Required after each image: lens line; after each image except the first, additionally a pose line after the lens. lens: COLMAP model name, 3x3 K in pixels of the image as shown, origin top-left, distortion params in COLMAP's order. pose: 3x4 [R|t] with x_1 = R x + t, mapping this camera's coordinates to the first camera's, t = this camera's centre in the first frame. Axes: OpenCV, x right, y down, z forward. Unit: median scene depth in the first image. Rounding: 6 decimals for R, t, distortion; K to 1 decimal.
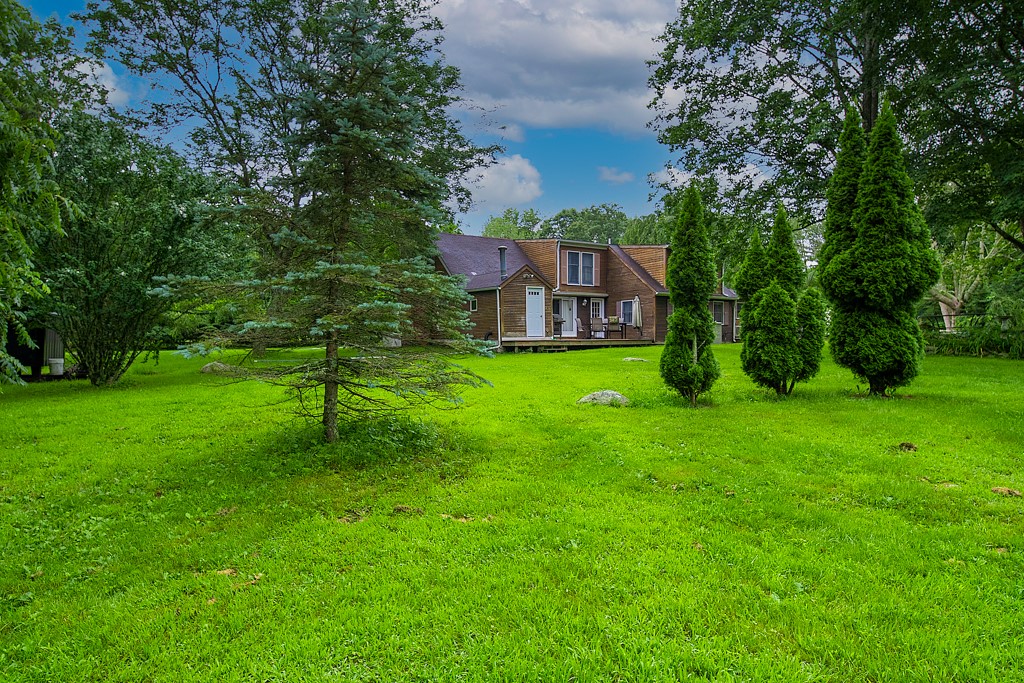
lens RADIAL K [[567.6, 0, 510.4], [0, 567.6, 341.4], [0, 0, 1]] dist [0.001454, 0.000056]
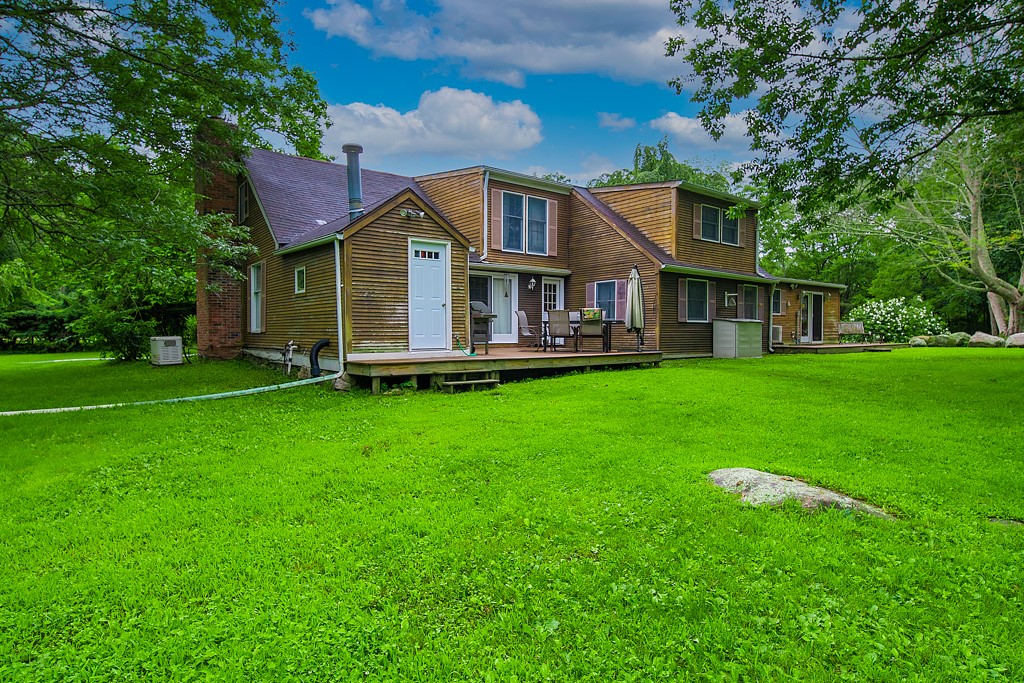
lens RADIAL K [[567.6, 0, 512.9], [0, 567.6, 341.0], [0, 0, 1]] dist [0.001454, 0.000056]
pose [[0.993422, 0.002988, 0.114473, 0.051252], [-0.004095, 0.999947, 0.009435, -0.017794], [-0.114439, -0.009842, 0.993382, 0.478209]]
